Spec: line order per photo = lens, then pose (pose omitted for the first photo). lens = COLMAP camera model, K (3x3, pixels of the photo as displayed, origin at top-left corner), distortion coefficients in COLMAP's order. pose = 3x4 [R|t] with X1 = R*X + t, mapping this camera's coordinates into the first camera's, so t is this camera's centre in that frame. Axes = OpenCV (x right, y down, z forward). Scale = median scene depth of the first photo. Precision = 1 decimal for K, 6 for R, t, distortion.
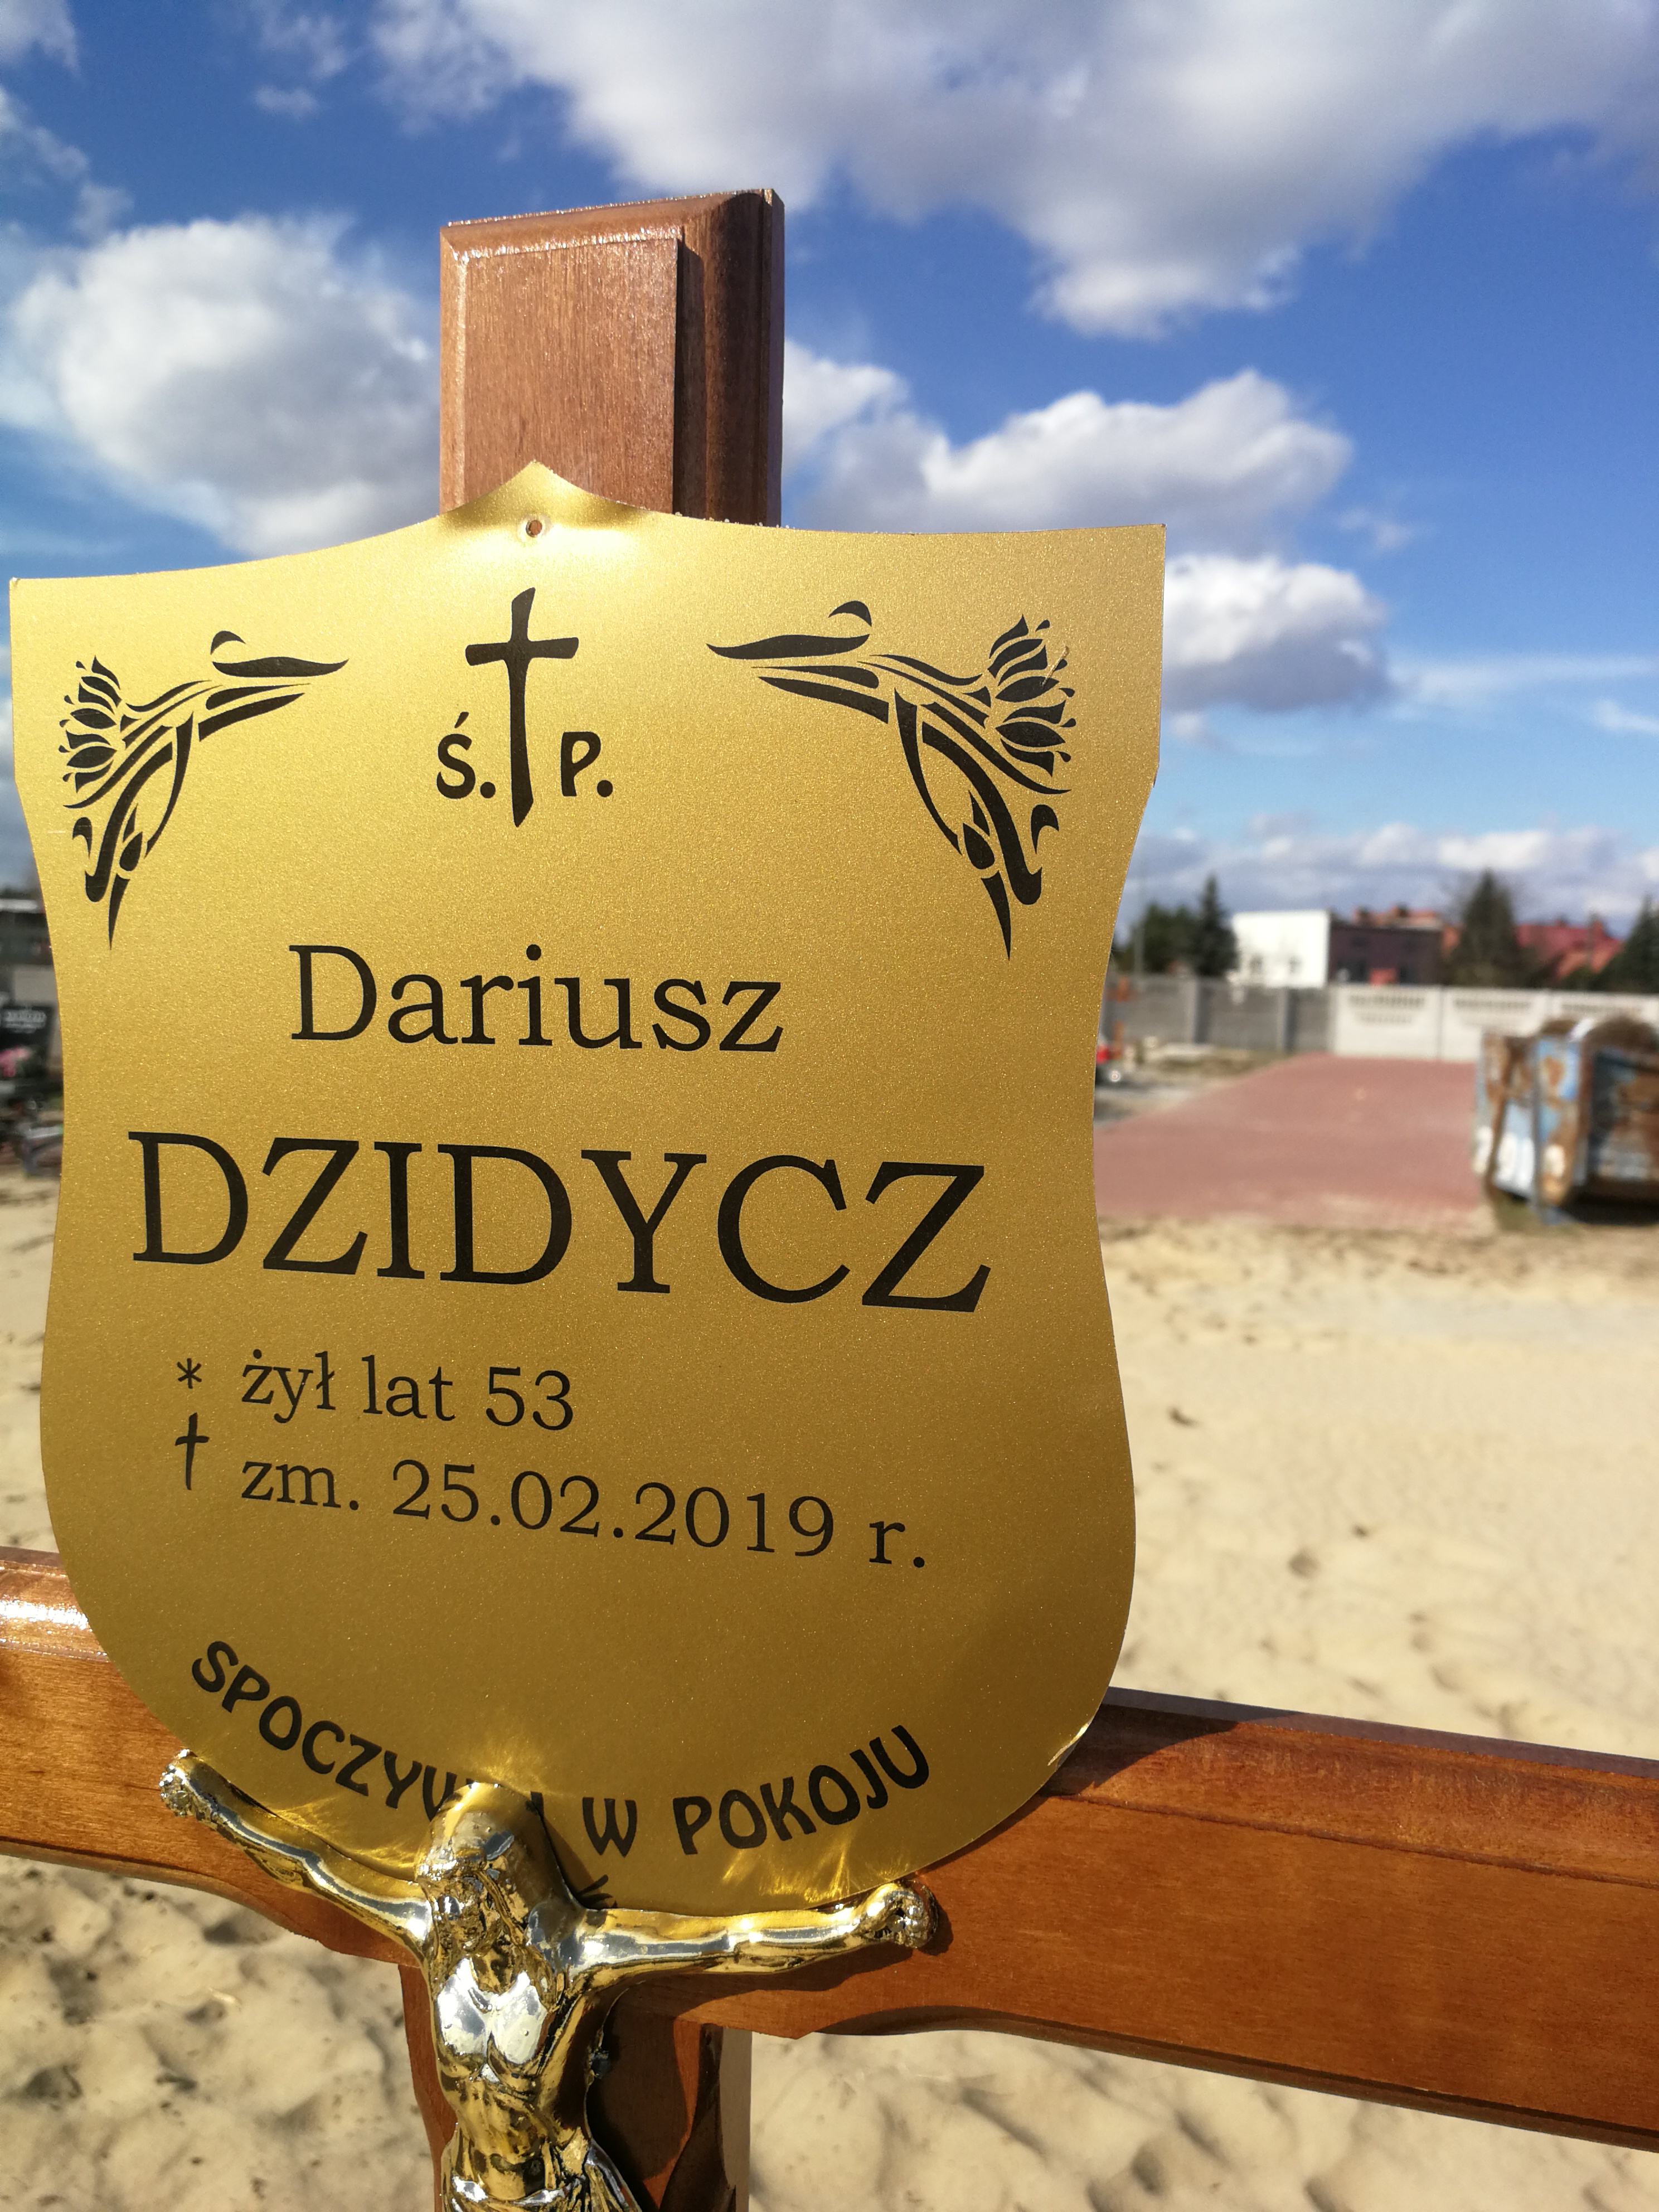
lens RADIAL K [[1830.0, 0, 822.1], [0, 1830.0, 1105.0], [0, 0, 1]] dist [0.046806, -0.066044]
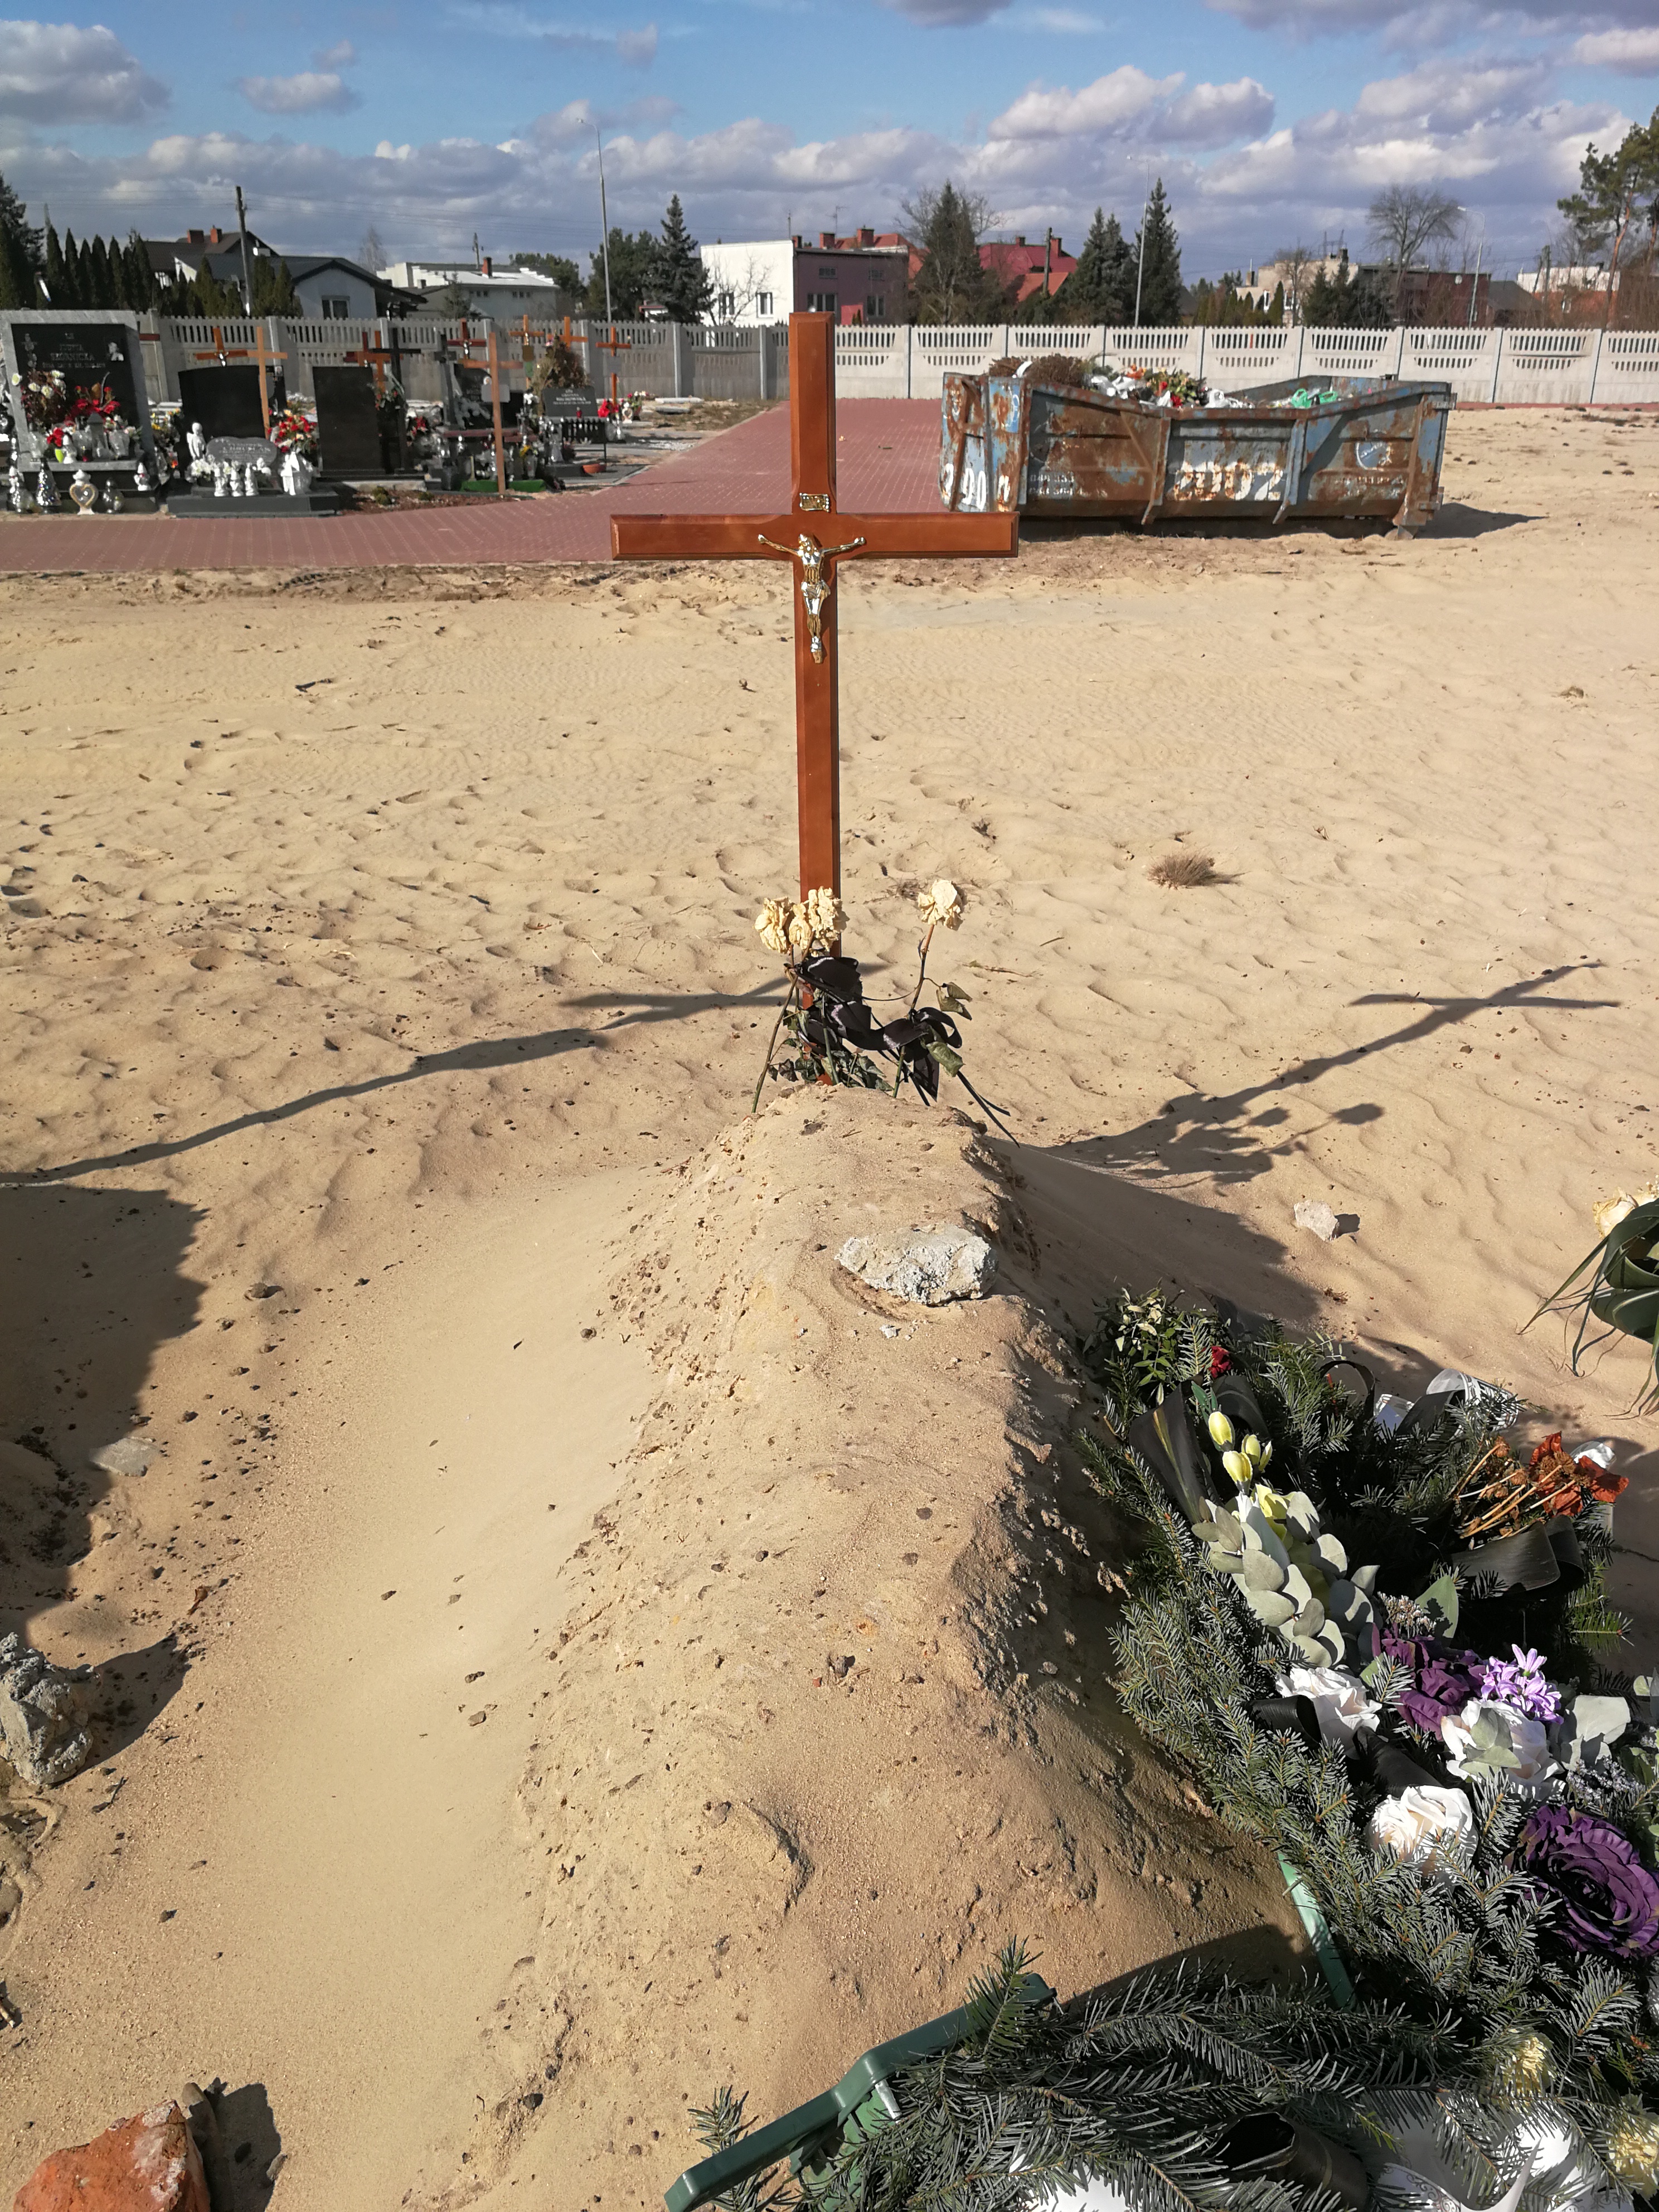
lens RADIAL K [[1830.0, 0, 838.5], [0, 1830.0, 1105.3], [0, 0, 1]] dist [0.046806, -0.066044]
pose [[0.957747, -0.143147, 0.249457, -0.059252], [0.053416, 0.940783, 0.334774, 0.002035], [-0.282607, -0.307304, 0.908679, -0.173592]]
